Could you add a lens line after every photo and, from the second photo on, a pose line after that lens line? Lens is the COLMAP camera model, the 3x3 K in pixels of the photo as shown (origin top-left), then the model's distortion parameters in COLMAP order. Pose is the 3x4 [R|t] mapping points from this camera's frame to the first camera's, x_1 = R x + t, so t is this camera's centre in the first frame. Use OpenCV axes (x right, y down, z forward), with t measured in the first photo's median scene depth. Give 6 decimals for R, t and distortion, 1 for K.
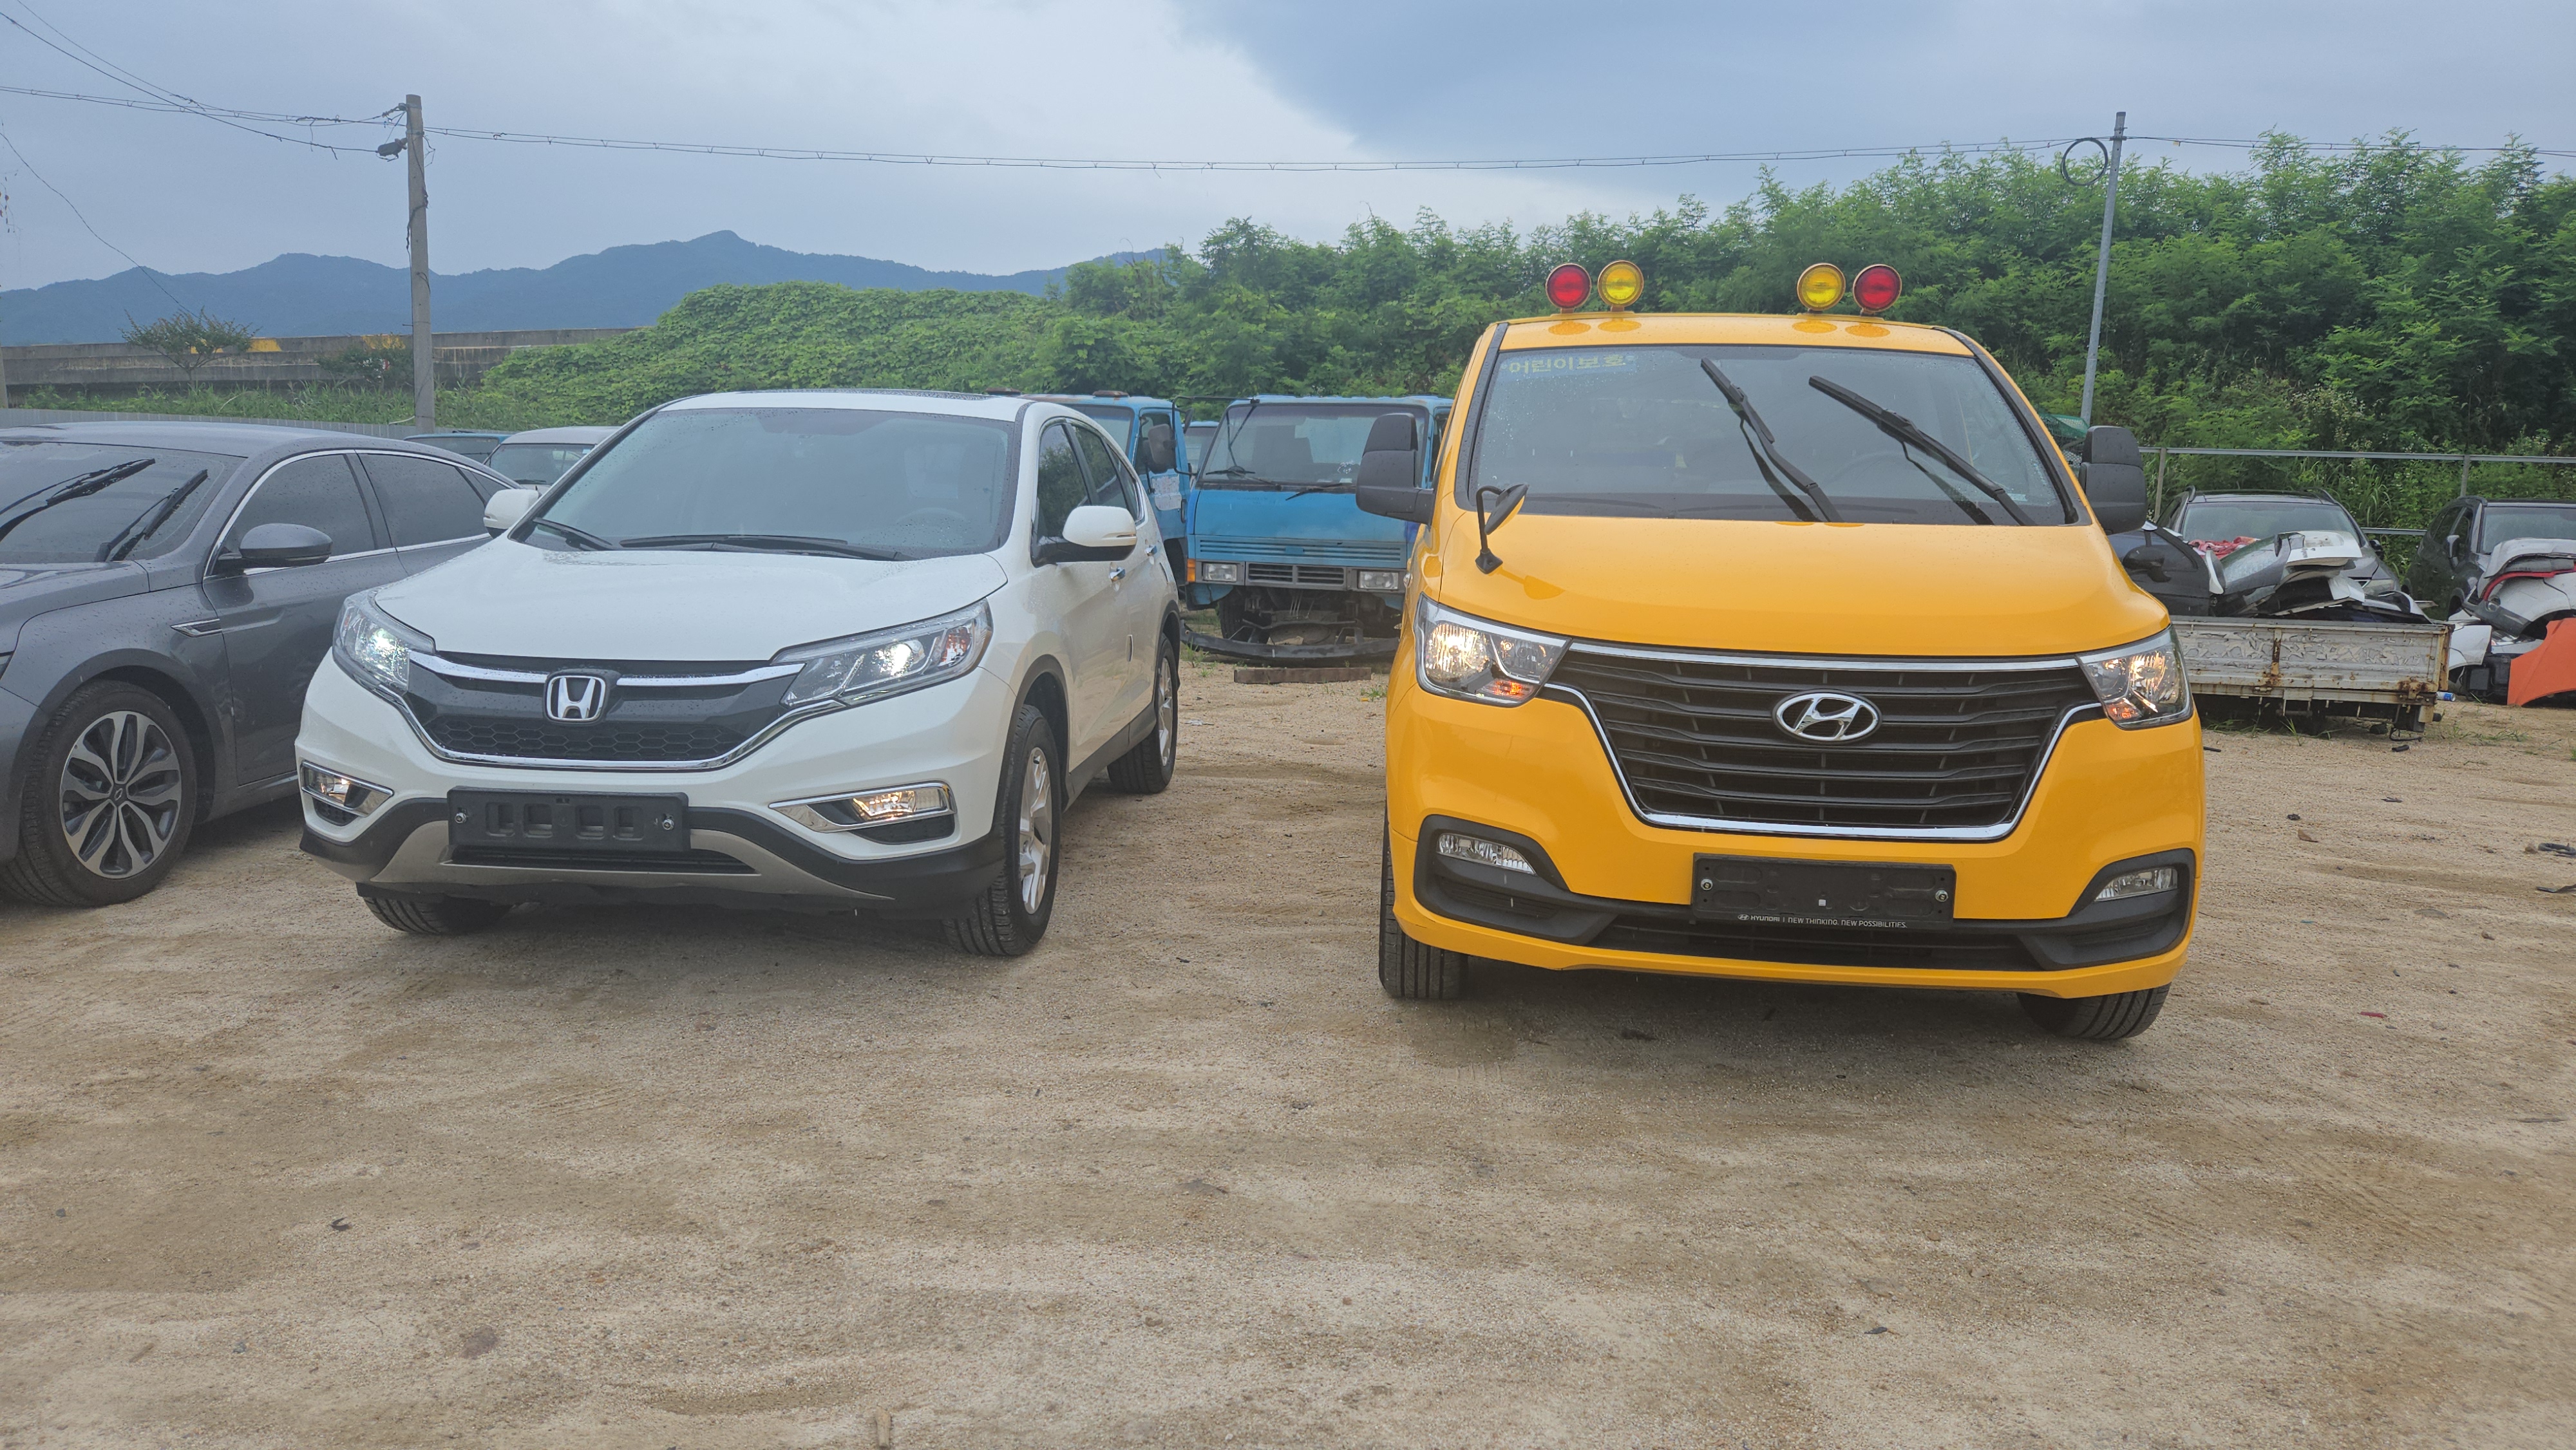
lens RADIAL K [[1749.0, 0, 1295.1], [0, 1749.0, 731.7], [0, 0, 1]] dist [0.057521, -0.035535]
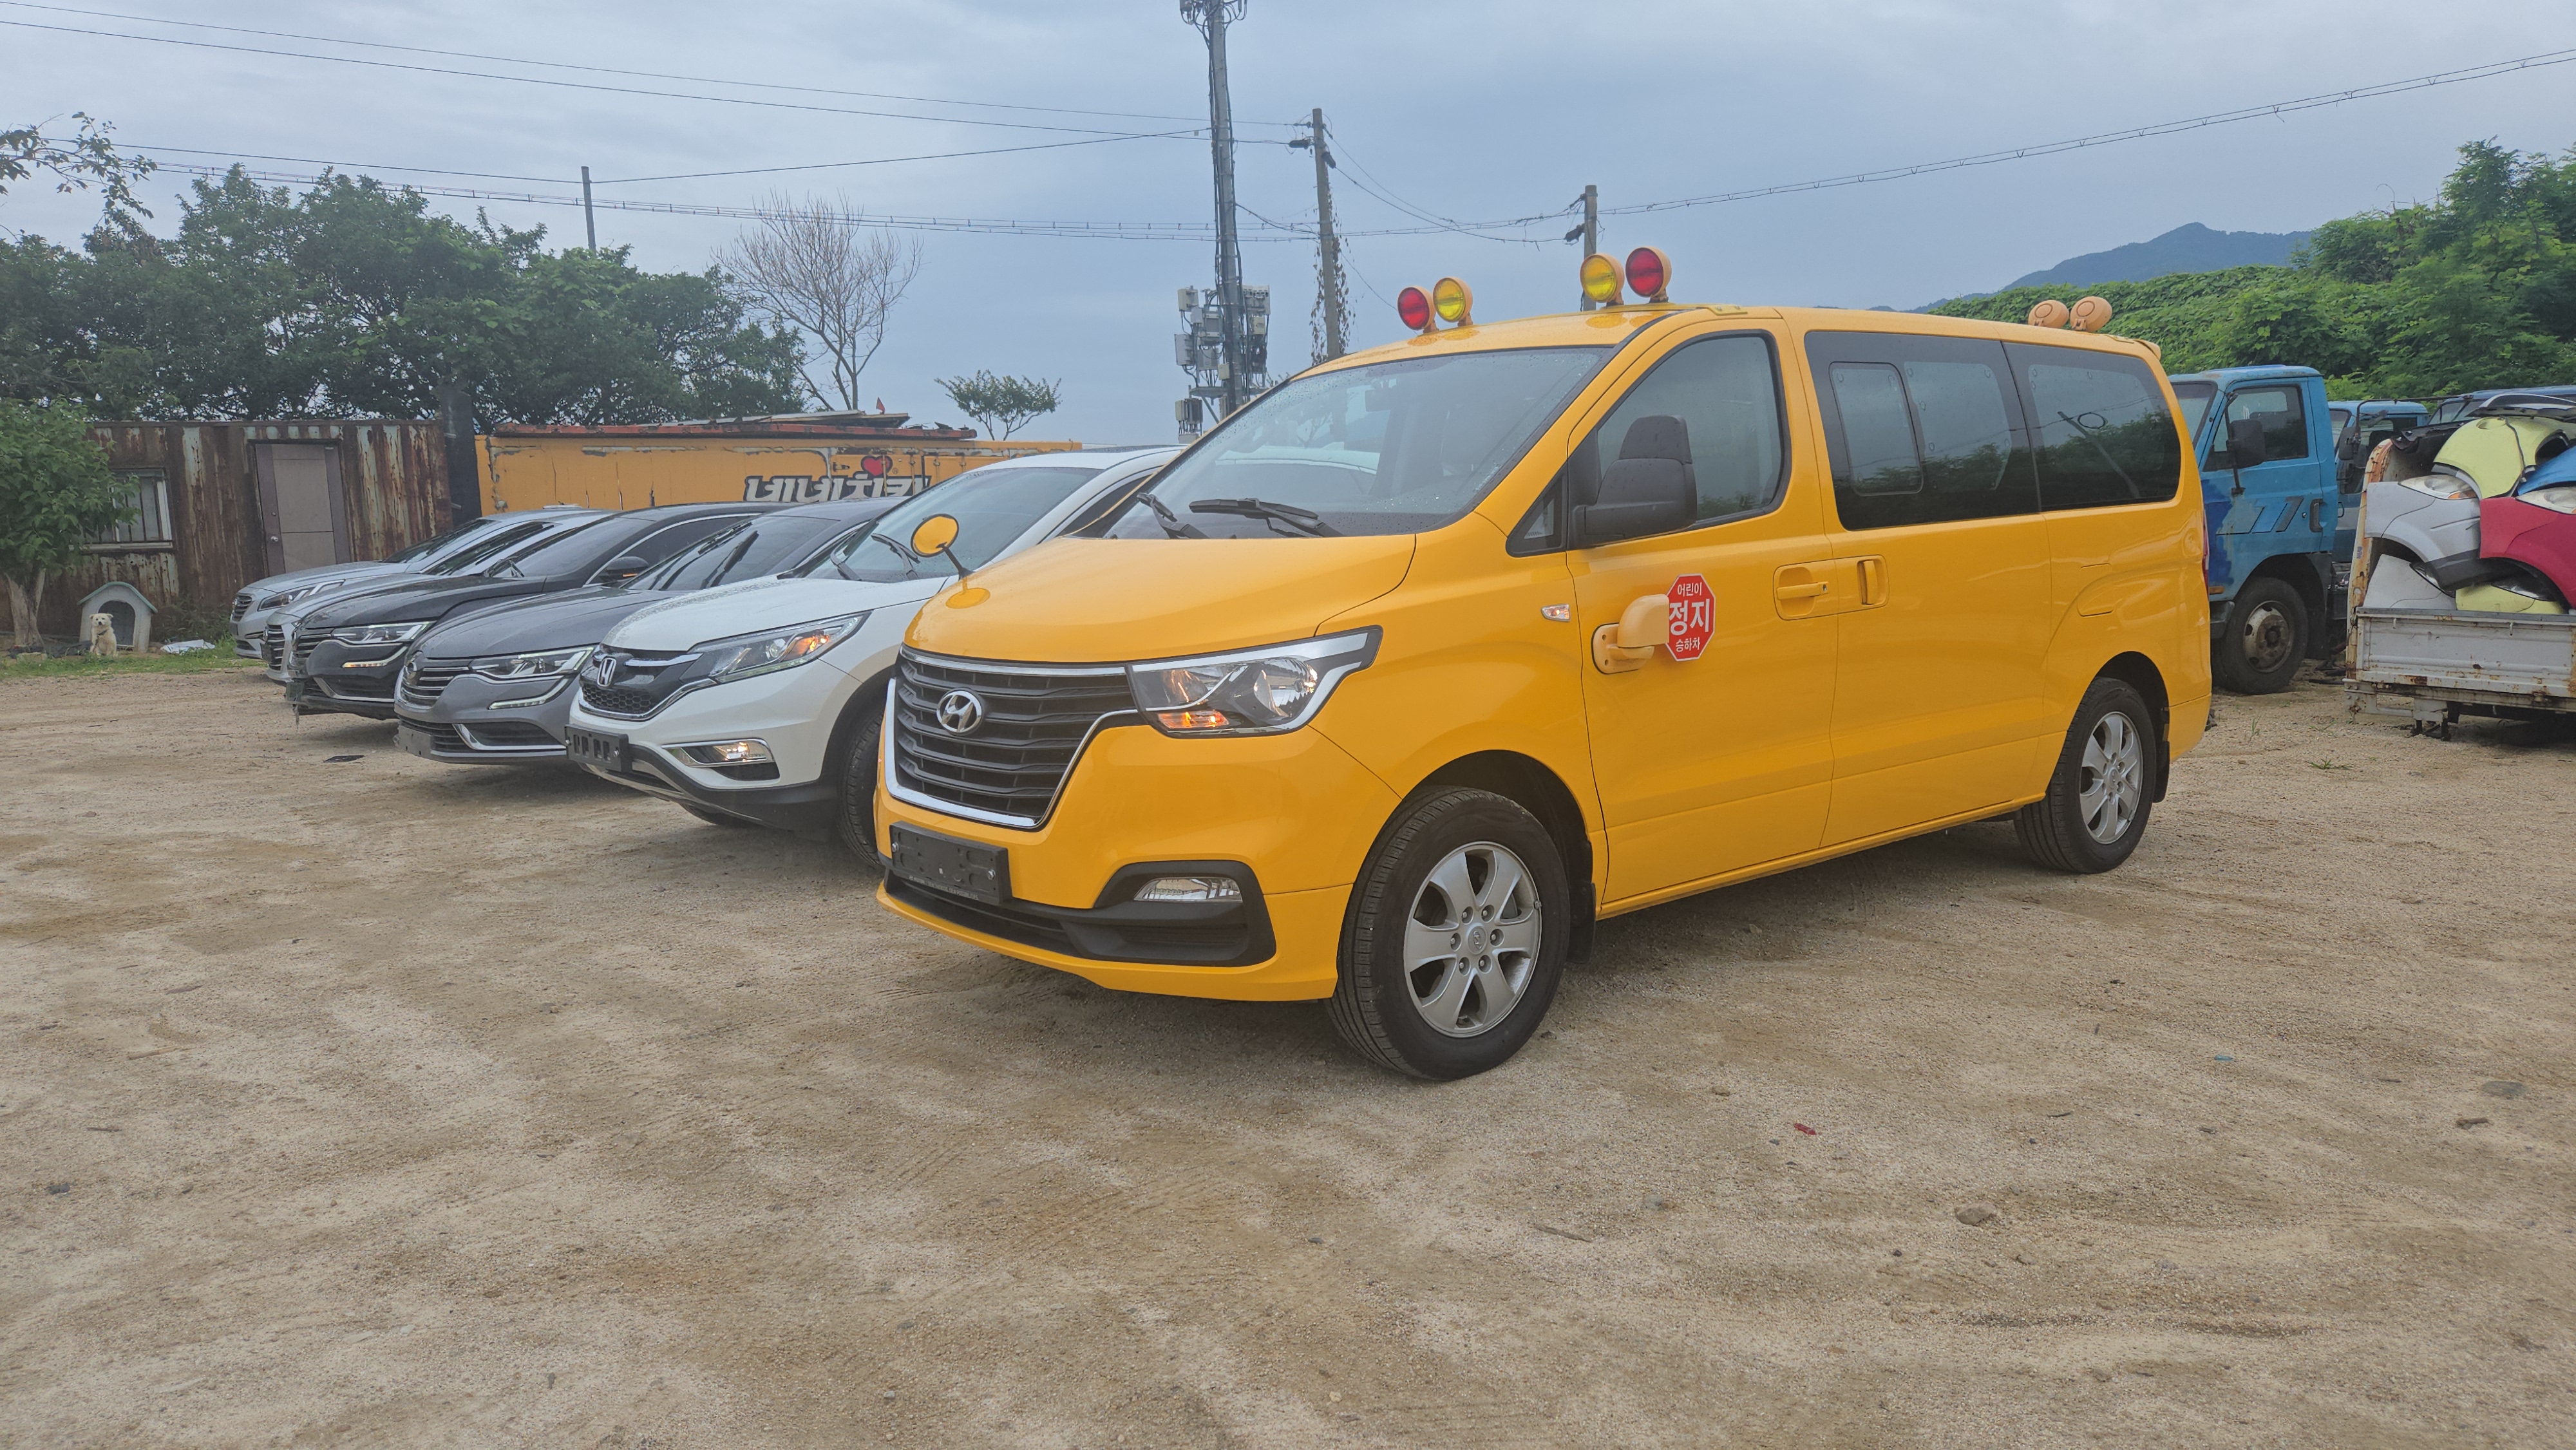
lens RADIAL K [[1749.0, 0, 1304.2], [0, 1749.0, 727.4], [0, 0, 1]] dist [0.057521, -0.035535]
pose [[0.706587, 0.046778, -0.706078, 1.117877], [-0.055004, 0.998424, 0.011101, -0.020360], [0.705485, 0.030993, 0.708047, 0.302847]]
